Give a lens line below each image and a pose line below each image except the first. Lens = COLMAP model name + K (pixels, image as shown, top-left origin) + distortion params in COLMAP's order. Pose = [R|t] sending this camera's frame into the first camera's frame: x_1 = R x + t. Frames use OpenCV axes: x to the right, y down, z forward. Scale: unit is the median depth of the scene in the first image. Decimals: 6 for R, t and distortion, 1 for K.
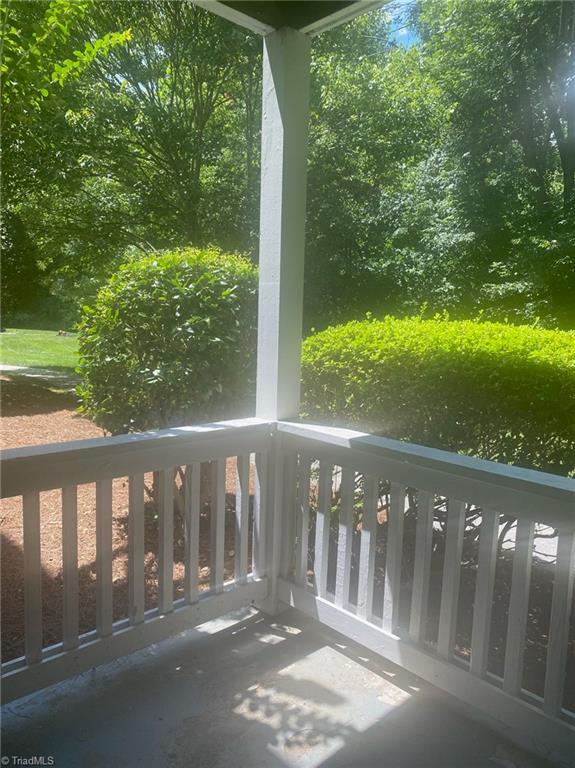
lens RADIAL K [[578.8, 0, 287.5], [0, 578.8, 384.0], [0, 0, 1]] dist [0.045151, 0.000378]
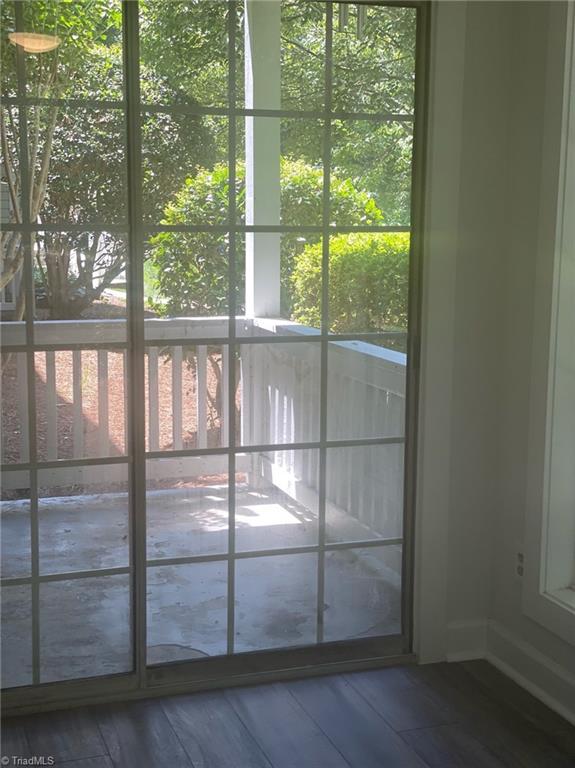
lens RADIAL K [[1147.0, 0, 287.5], [0, 1147.0, 384.0], [0, 0, 1]] dist [0.168036, -0.634098]
pose [[0.906614, 0.038936, -0.420161, 1.028552], [-0.027954, 0.999088, 0.032266, 0.121342], [0.421035, -0.017507, 0.906876, -1.085147]]
